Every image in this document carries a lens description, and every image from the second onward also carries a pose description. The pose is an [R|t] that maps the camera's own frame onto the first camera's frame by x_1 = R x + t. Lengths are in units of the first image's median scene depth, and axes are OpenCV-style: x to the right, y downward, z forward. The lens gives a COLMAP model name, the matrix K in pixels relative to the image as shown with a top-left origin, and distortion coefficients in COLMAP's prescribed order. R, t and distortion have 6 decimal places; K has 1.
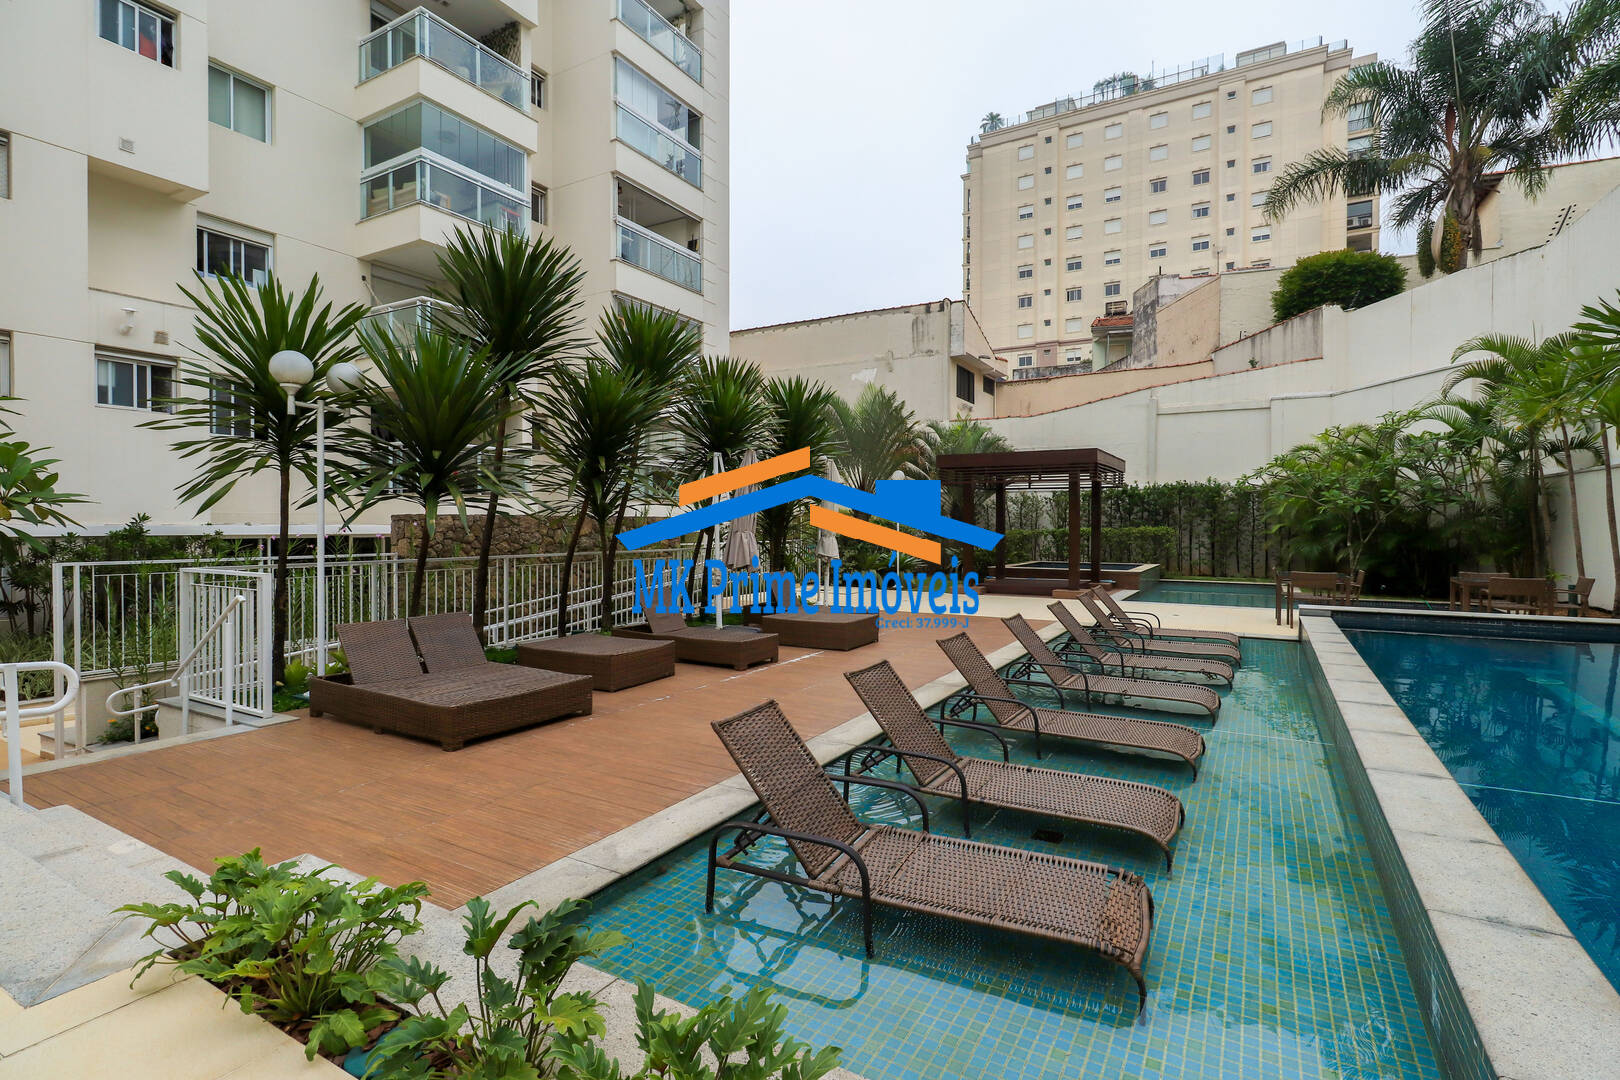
lens RADIAL K [[752.6, 0, 885.6], [0, 752.6, 526.2], [0, 0, 1]] dist [0.002271, -0.001289]
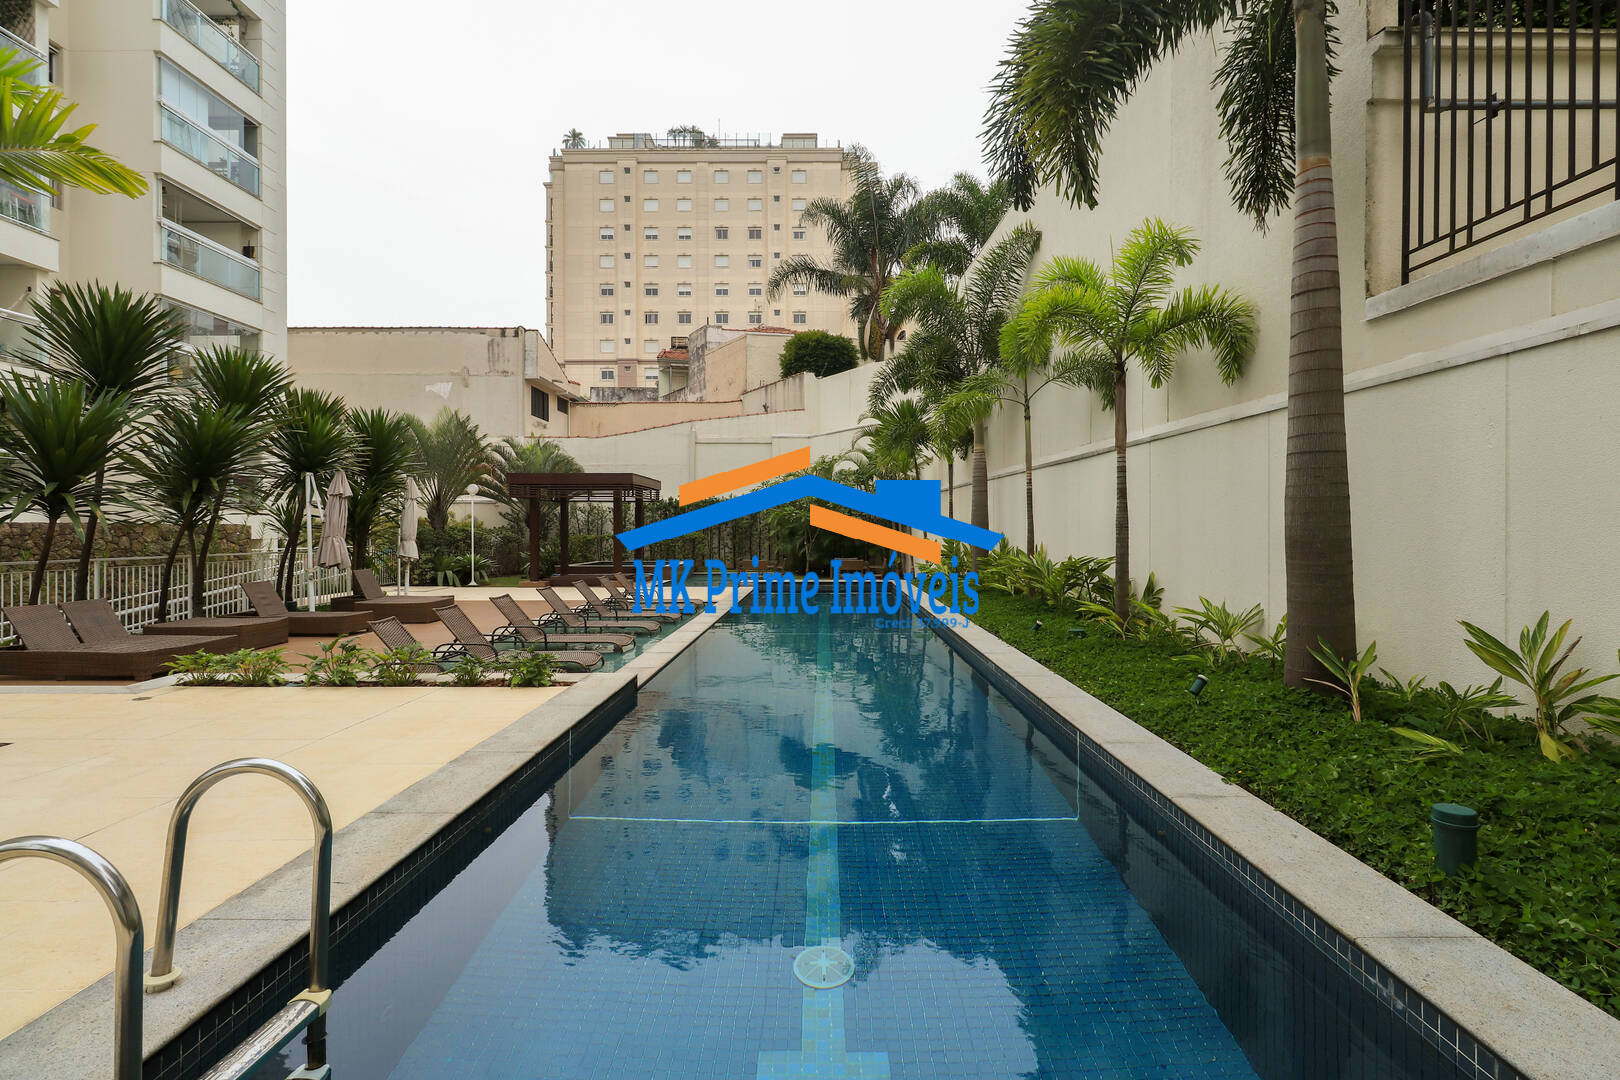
lens RADIAL K [[752.6, 0, 789.8], [0, 752.6, 533.6], [0, 0, 1]] dist [0.002271, -0.001289]
pose [[0.918009, -0.005199, 0.396525, 0.004492], [0.004310, 0.999986, 0.003132, 0.000606], [-0.396535, -0.001166, 0.918019, -0.226377]]
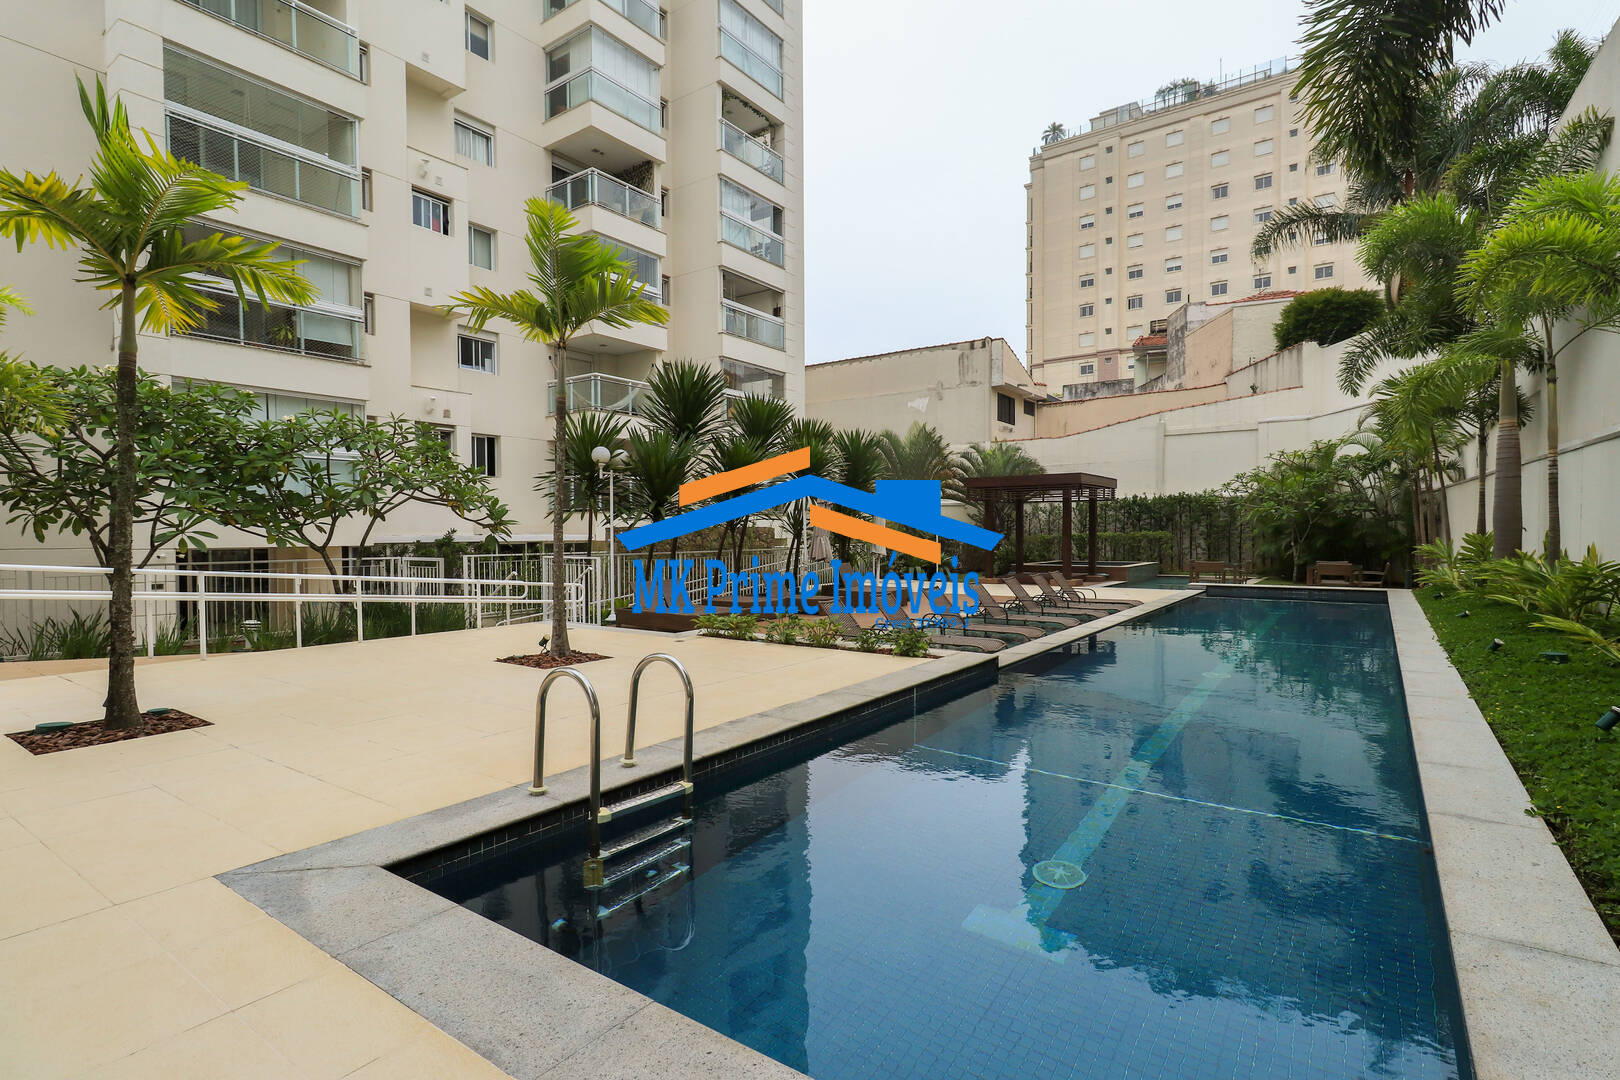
lens RADIAL K [[752.6, 0, 803.7], [0, 752.6, 555.7], [0, 0, 1]] dist [0.002271, -0.001289]
pose [[0.979974, -0.002288, -0.199114, 0.043298], [0.008088, 0.999566, 0.028324, 0.001181], [0.198962, -0.029367, 0.979567, -0.272885]]
